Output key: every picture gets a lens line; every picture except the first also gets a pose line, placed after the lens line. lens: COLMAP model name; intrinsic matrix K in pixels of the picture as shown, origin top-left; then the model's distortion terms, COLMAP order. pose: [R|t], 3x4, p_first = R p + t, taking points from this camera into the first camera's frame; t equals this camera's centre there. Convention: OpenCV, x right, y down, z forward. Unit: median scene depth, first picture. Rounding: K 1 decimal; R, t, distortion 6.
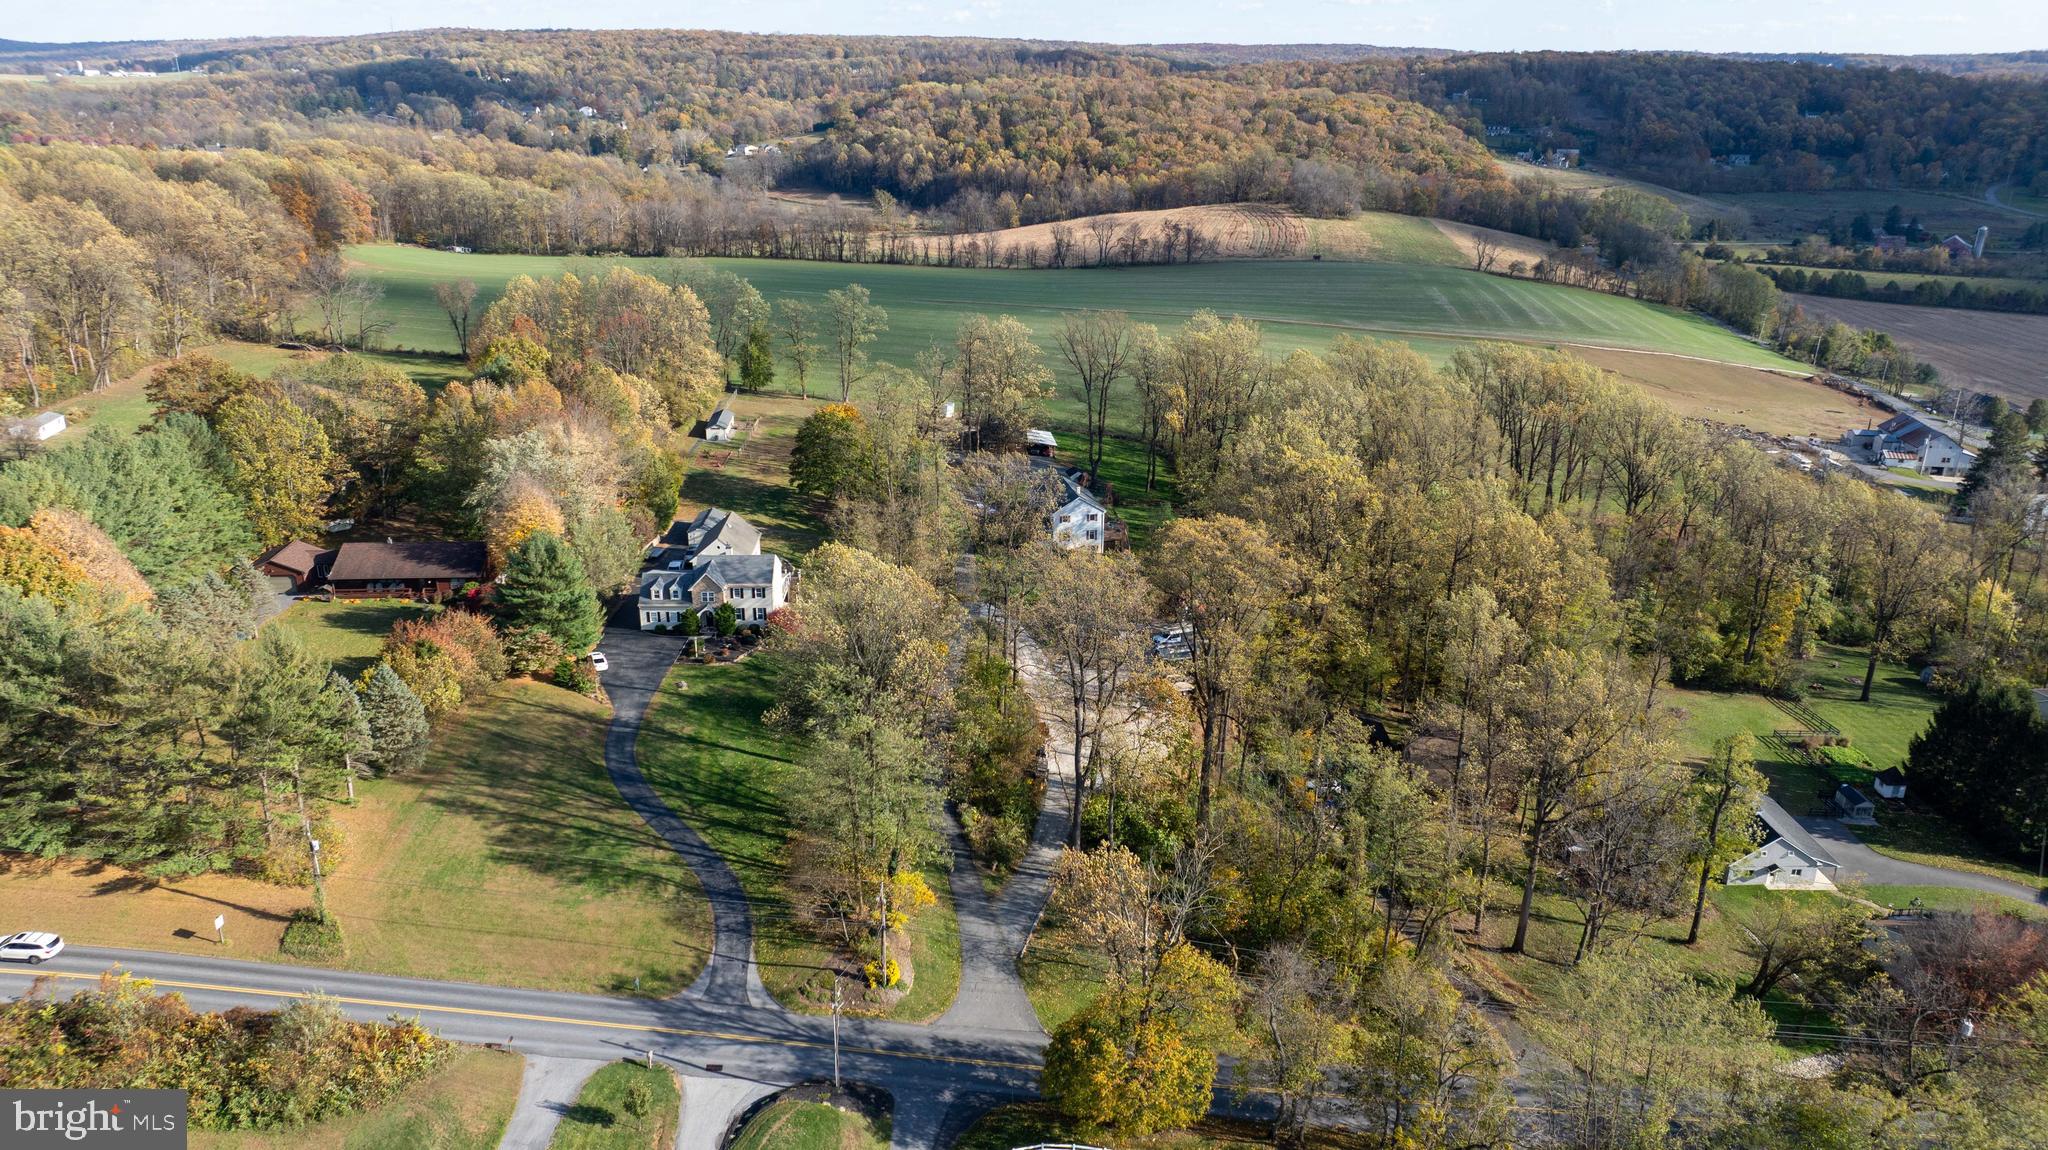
lens RADIAL K [[1443.7, 0, 1027.2], [0, 1443.7, 569.1], [0, 0, 1]] dist [-0.036375, 0.030251]
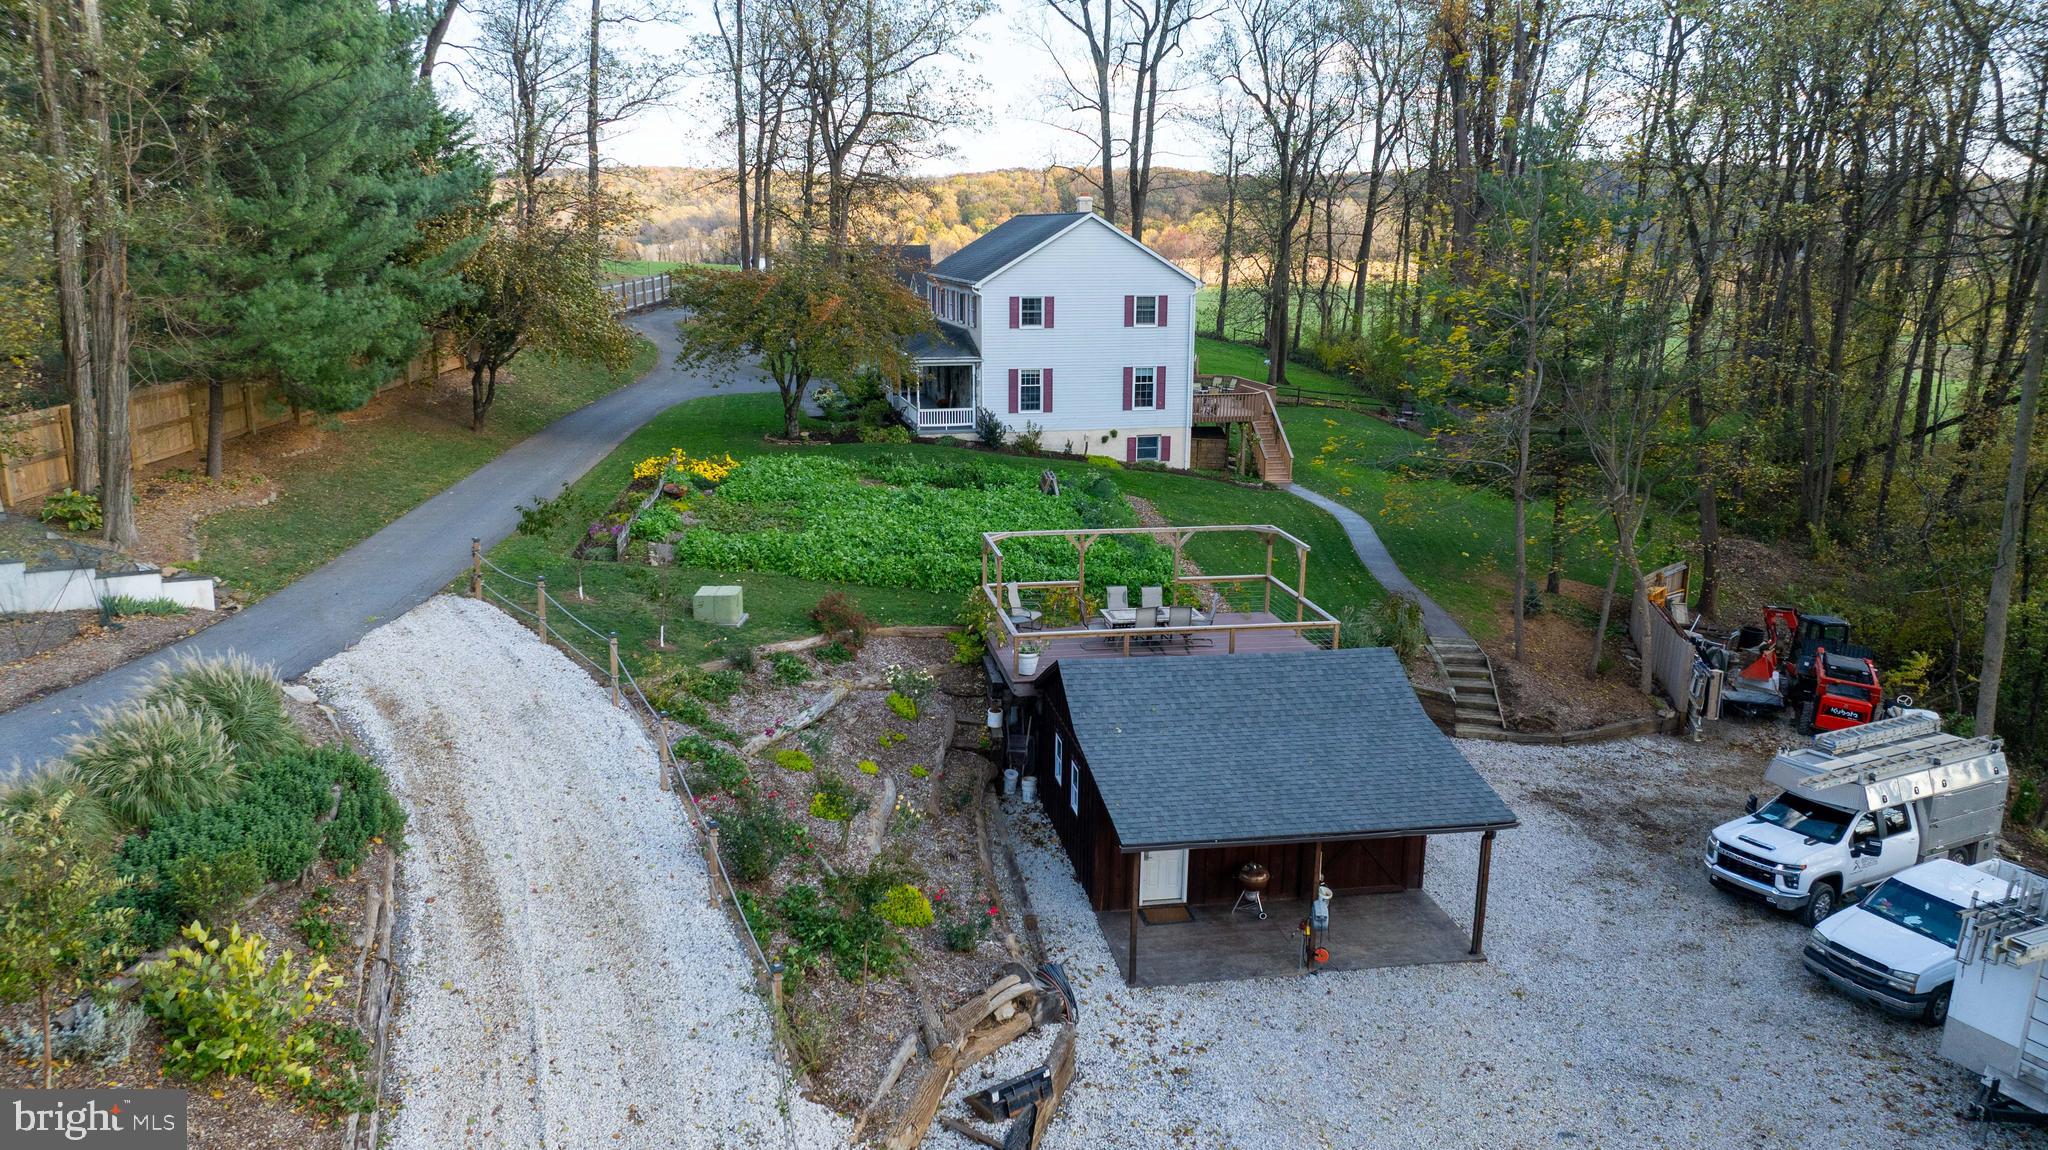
lens RADIAL K [[1437.7, 0, 1022.6], [0, 1437.7, 549.4], [0, 0, 1]] dist [0.002156, 0.001065]
pose [[0.999809, 0.000795, 0.019552, 0.004287], [0.001682, 0.991986, -0.126335, 0.008005], [-0.019495, 0.126344, 0.991795, 0.172080]]
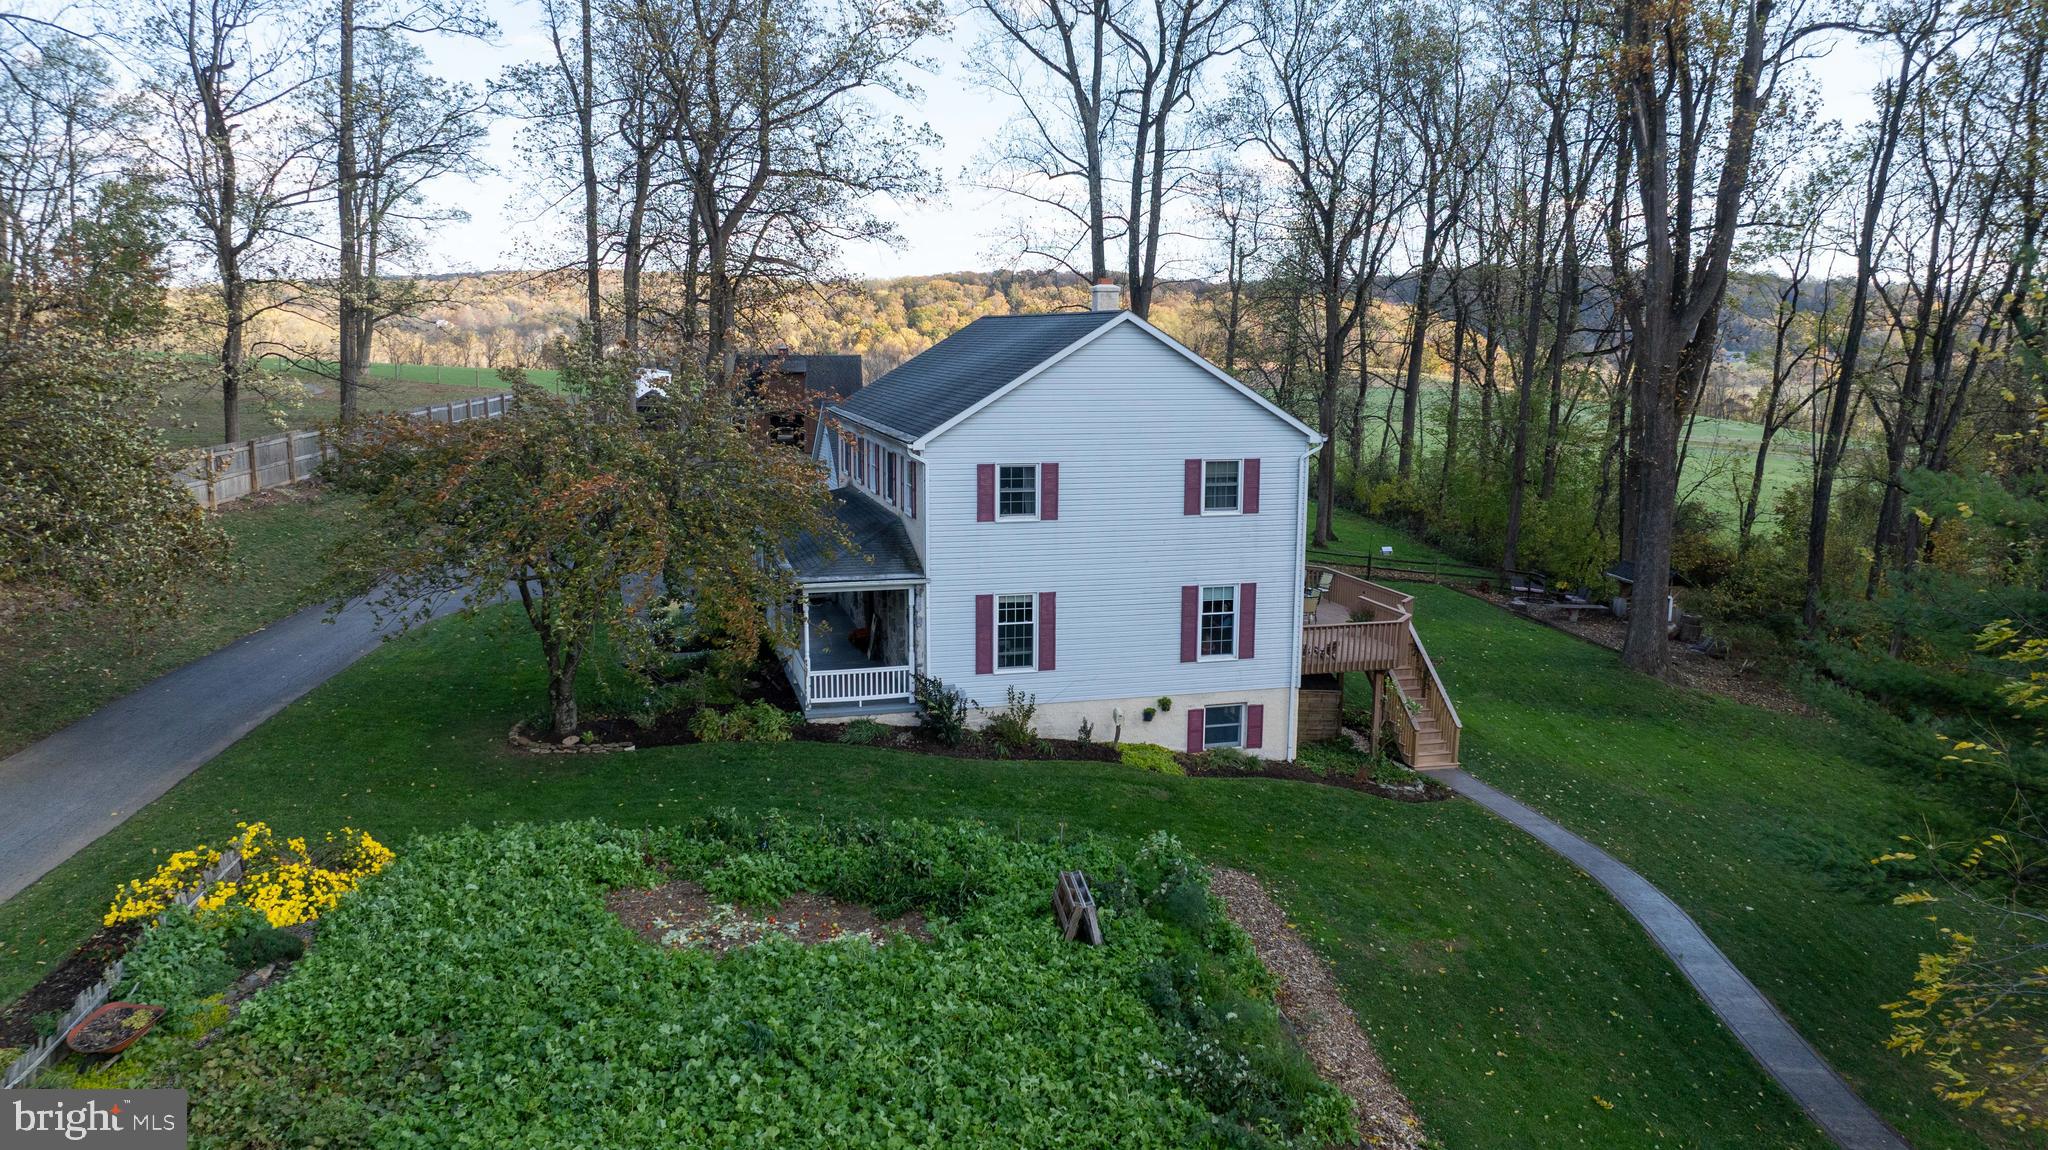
lens RADIAL K [[1443.7, 0, 1027.2], [0, 1443.7, 569.1], [0, 0, 1]] dist [-0.036375, 0.030251]
pose [[0.998267, -0.003821, 0.058724, 0.004132], [0.014456, 0.983234, -0.181772, -0.000889], [-0.057045, 0.182306, 0.981586, 0.196252]]
